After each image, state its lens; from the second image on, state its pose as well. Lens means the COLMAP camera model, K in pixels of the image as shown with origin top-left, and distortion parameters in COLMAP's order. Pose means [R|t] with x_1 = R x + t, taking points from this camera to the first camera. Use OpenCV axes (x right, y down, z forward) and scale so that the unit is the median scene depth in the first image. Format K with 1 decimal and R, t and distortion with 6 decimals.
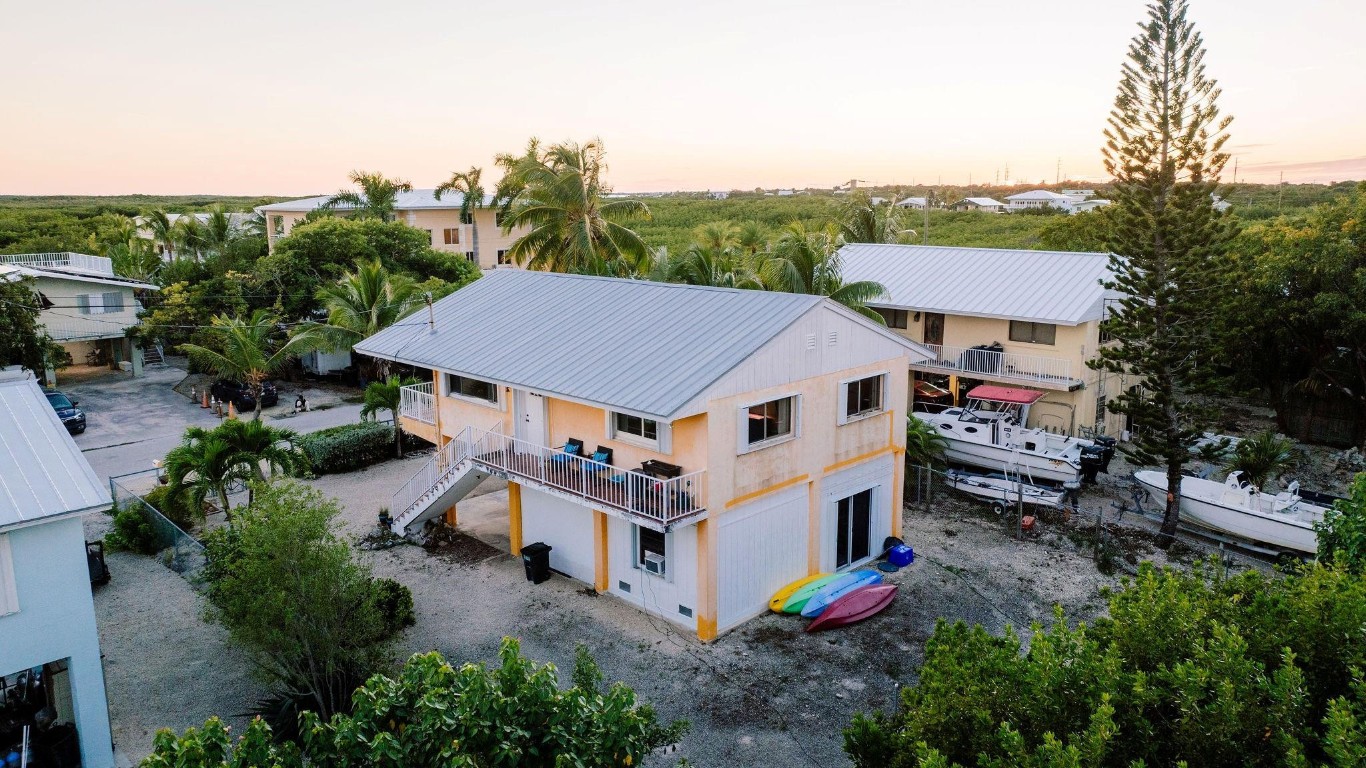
lens RADIAL K [[981.3, 0, 710.9], [0, 981.3, 358.3], [0, 0, 1]] dist [-0.027632, 0.000336]
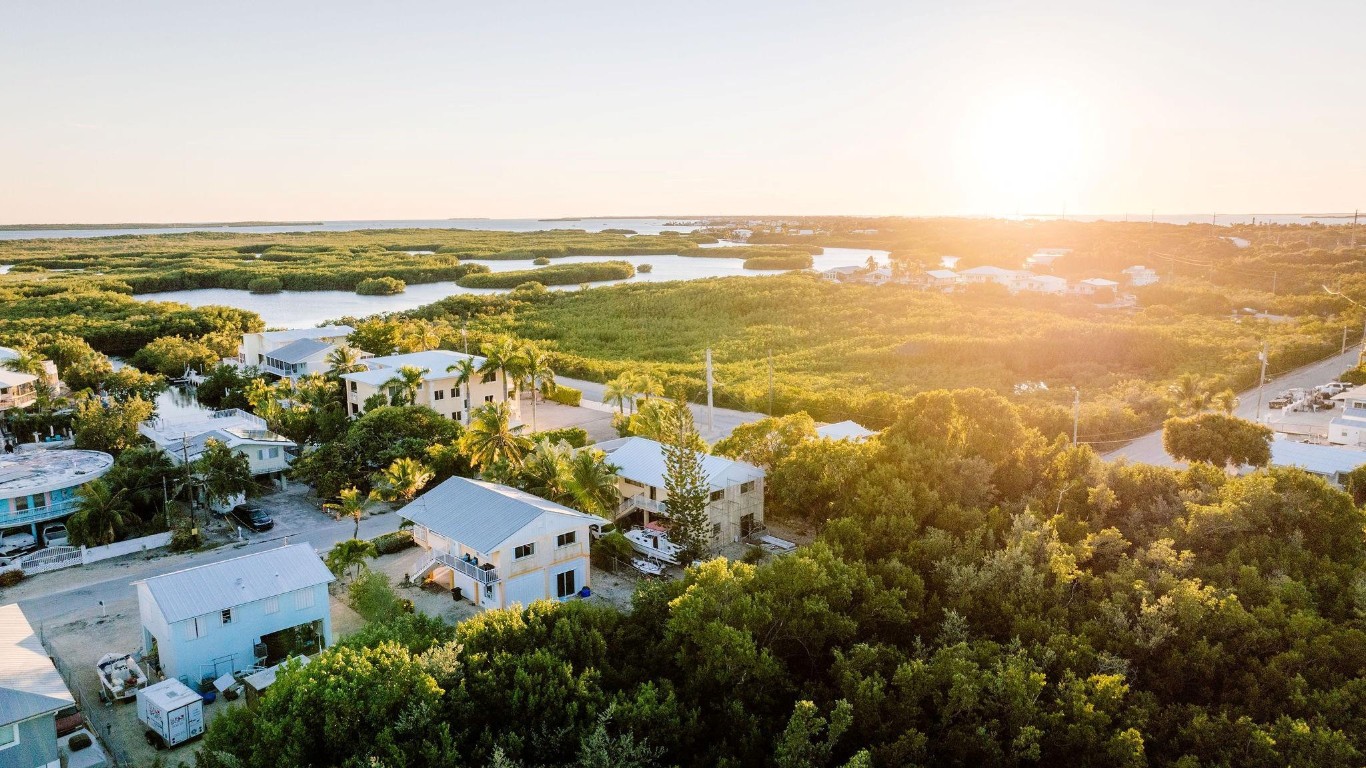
lens RADIAL K [[961.4, 0, 683.0], [0, 961.4, 384.0], [0, 0, 1]] dist [-0.003766, -0.000815]
pose [[0.997951, 0.002414, -0.063934, 0.656028], [-0.002444, 0.999997, -0.000391, -0.405095], [0.063933, 0.000547, 0.997954, -1.761671]]
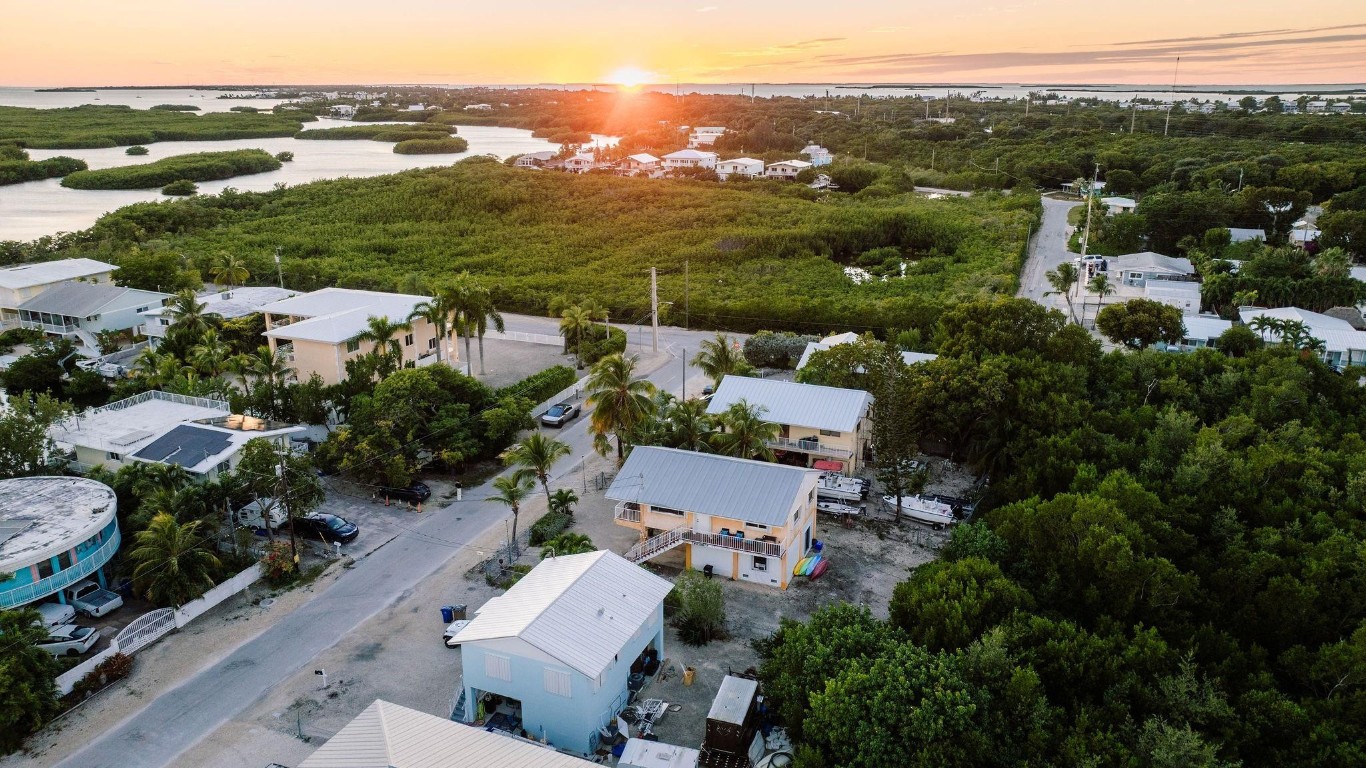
lens RADIAL K [[961.4, 0, 683.0], [0, 961.4, 384.0], [0, 0, 1]] dist [-0.003766, -0.000815]
pose [[0.934185, -0.112547, 0.338574, -1.068595], [0.067686, 0.987616, 0.141541, -0.684169], [-0.350311, -0.109309, 0.930233, -1.400567]]
